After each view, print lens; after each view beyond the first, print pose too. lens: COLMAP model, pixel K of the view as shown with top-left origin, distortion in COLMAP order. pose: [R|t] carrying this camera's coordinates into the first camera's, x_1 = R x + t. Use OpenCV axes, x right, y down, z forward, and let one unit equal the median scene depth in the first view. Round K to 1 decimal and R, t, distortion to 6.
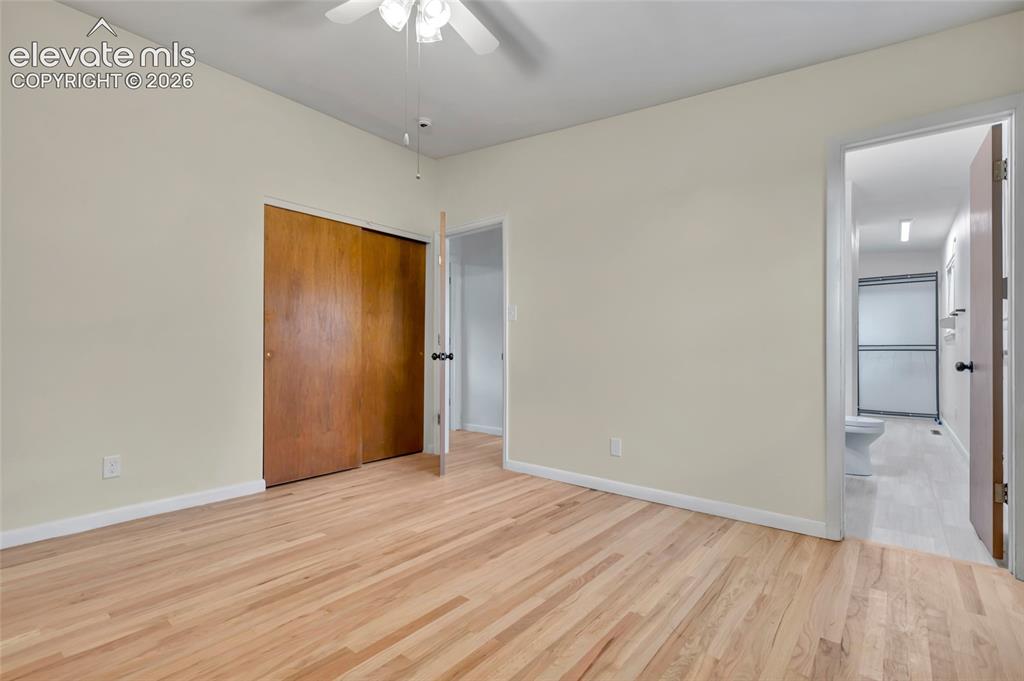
lens RADIAL K [[461.7, 0, 511.6], [0, 461.7, 342.7], [0, 0, 1]] dist [0.001152, 0.000185]
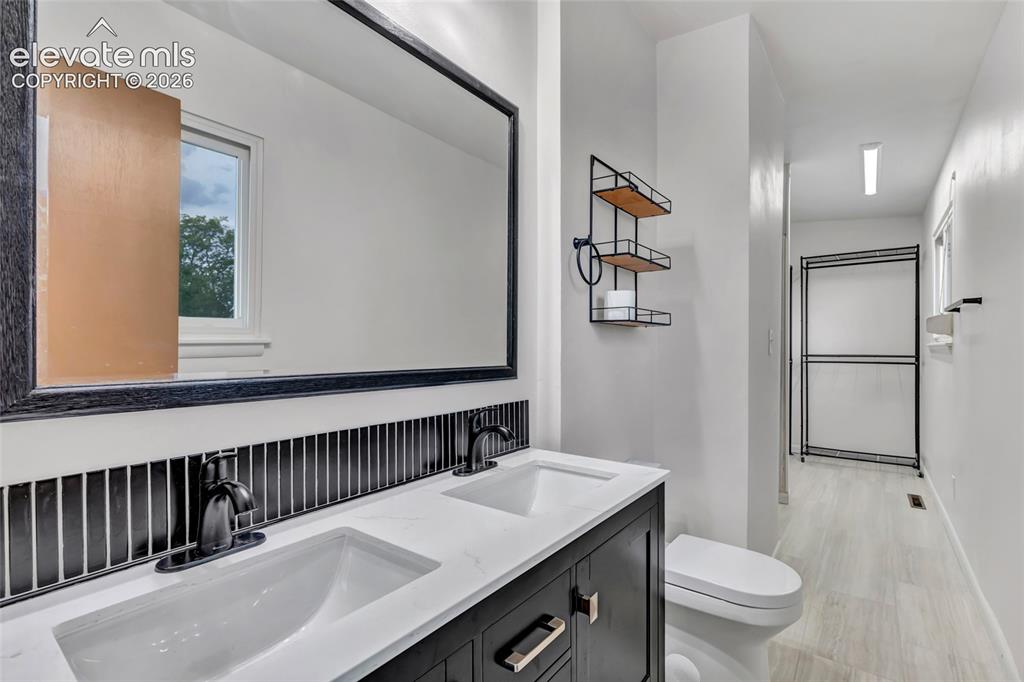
lens RADIAL K [[461.7, 0, 515.5], [0, 461.7, 347.5], [0, 0, 1]] dist [0.001152, 0.000185]
pose [[0.999183, -0.003195, 0.040294, 0.325131], [0.002623, 0.999895, 0.014226, -0.019688], [-0.040335, -0.014109, 0.999087, 0.369063]]
